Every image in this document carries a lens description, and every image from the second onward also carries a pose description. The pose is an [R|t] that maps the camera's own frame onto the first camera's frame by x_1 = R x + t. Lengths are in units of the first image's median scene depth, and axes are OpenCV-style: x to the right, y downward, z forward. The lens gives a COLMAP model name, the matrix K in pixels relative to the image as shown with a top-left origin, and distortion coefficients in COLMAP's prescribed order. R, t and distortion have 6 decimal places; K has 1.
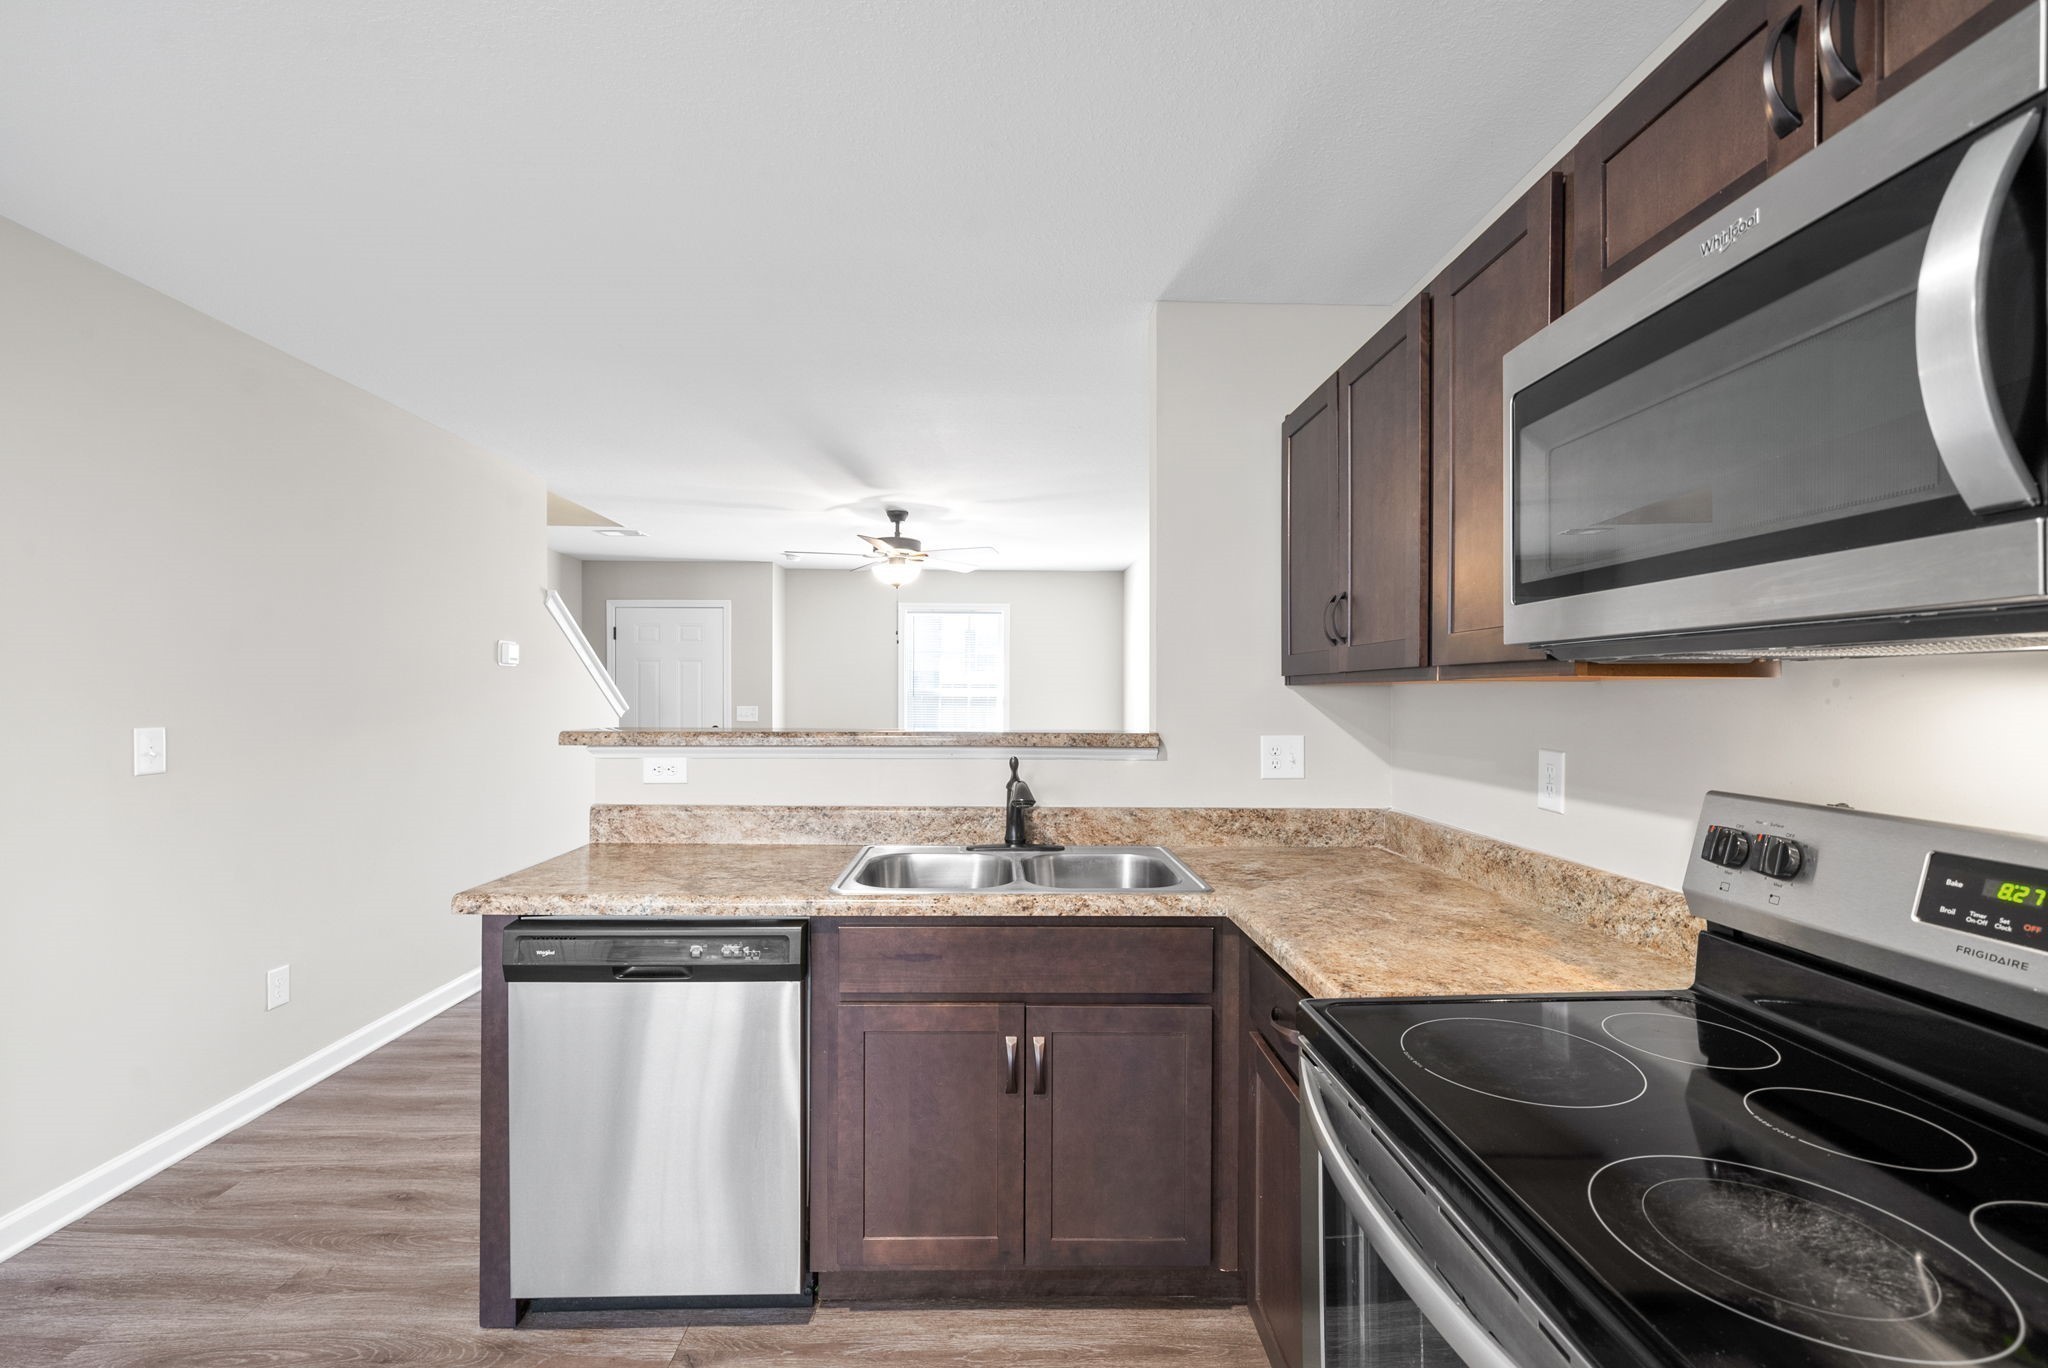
lens RADIAL K [[849.2, 0, 1024.7], [0, 849.2, 693.8], [0, 0, 1]] dist [0.000388, -0.000194]
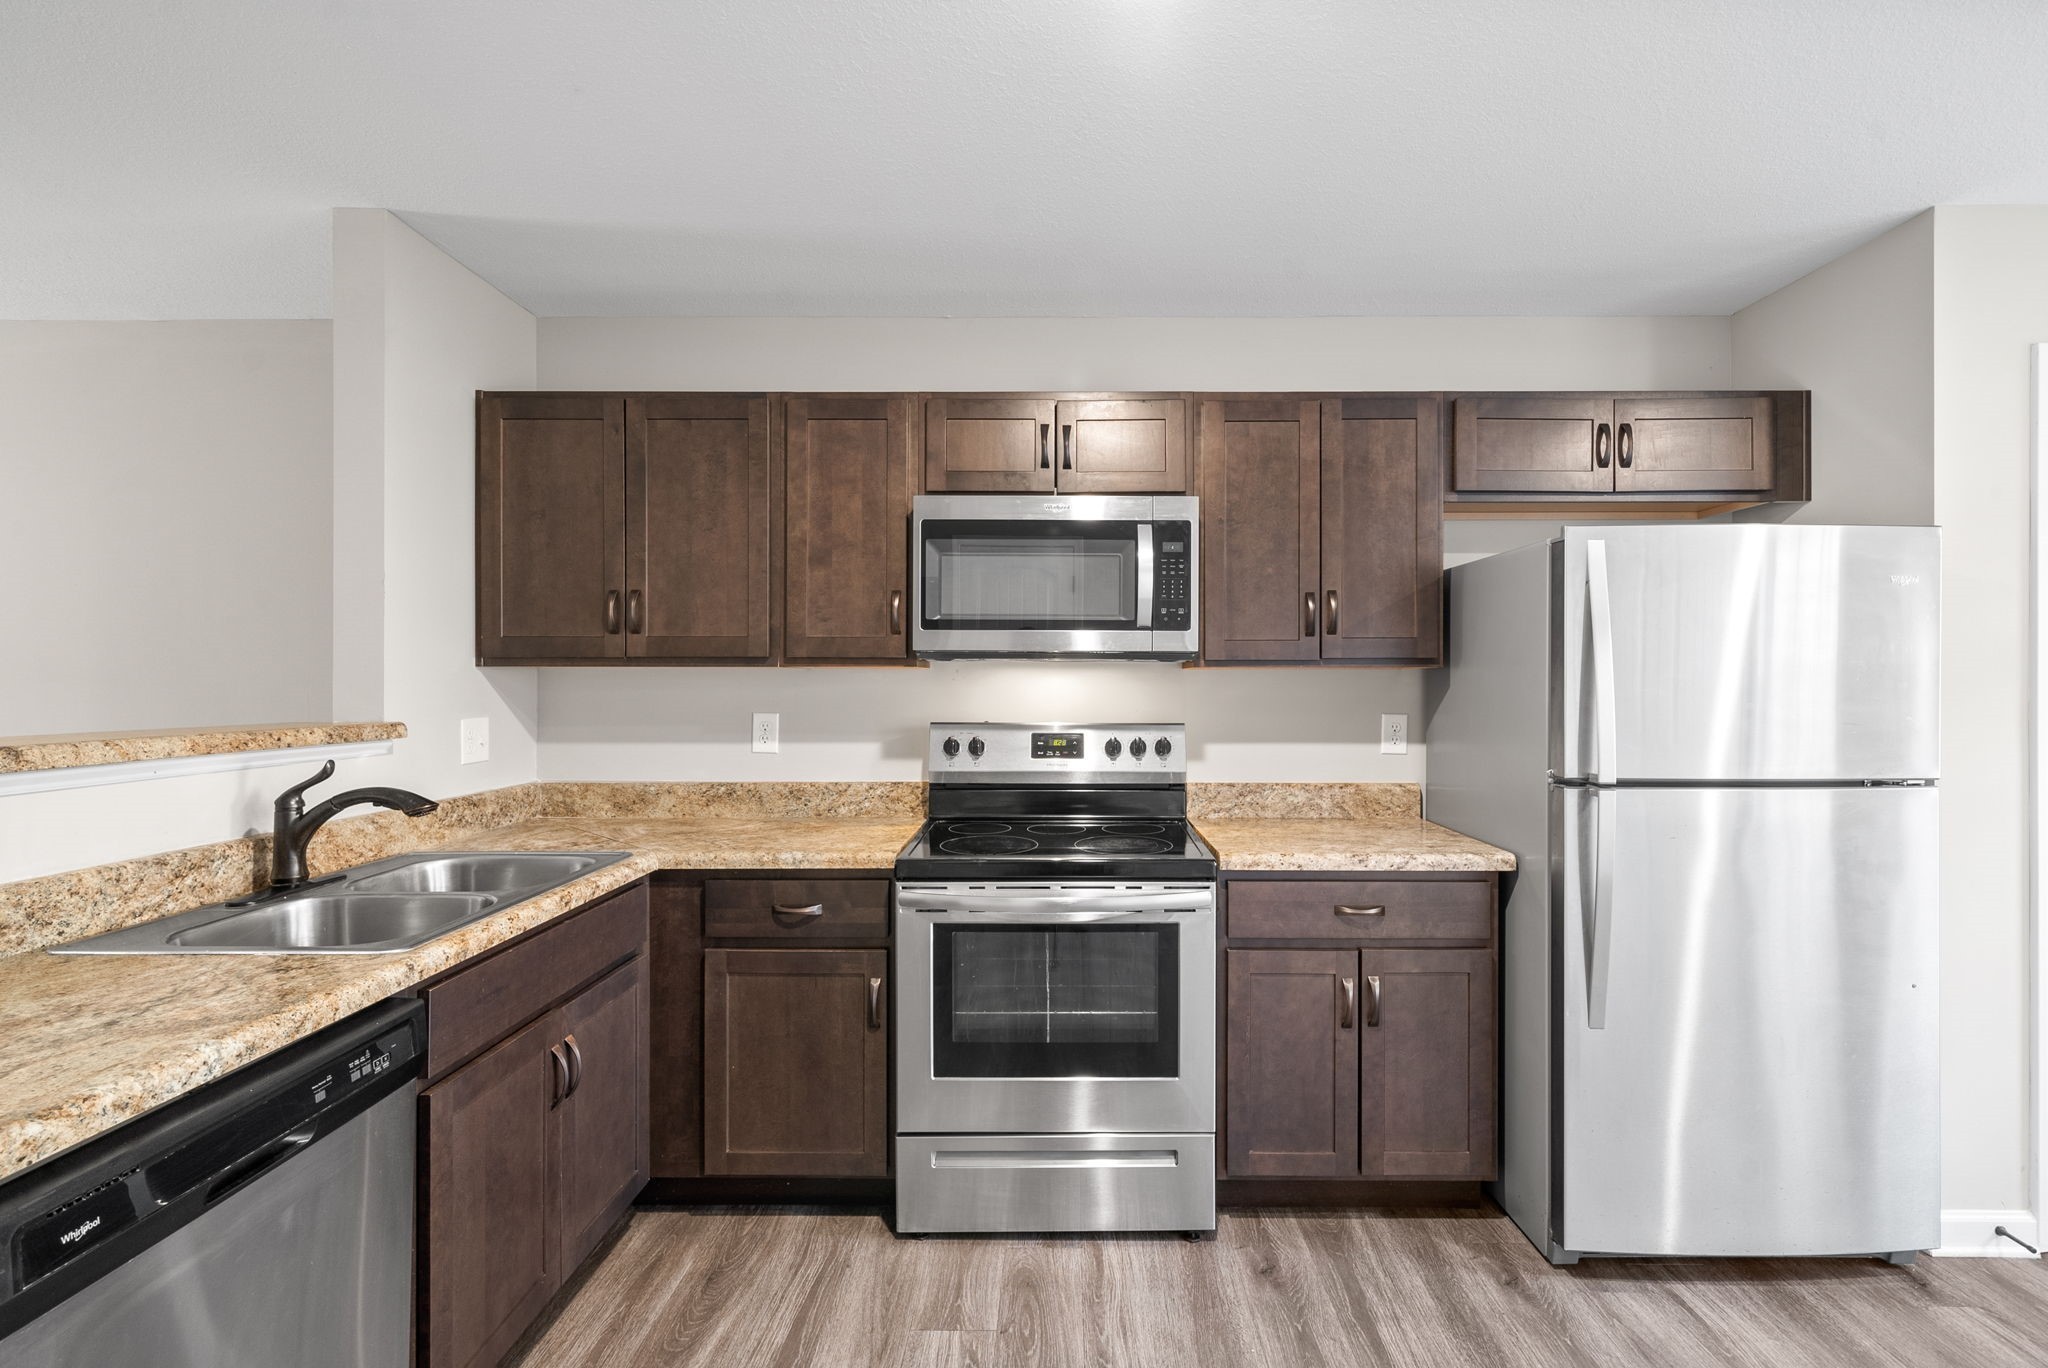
lens RADIAL K [[917.8, 0, 1033.2], [0, 917.8, 679.2], [0, 0, 1]] dist [-0.008799, 0.000576]
pose [[0.062235, -0.004430, 0.998052, -0.973217], [-0.000683, 0.999990, 0.004482, -0.000488], [-0.998061, -0.000961, 0.062231, 0.421889]]
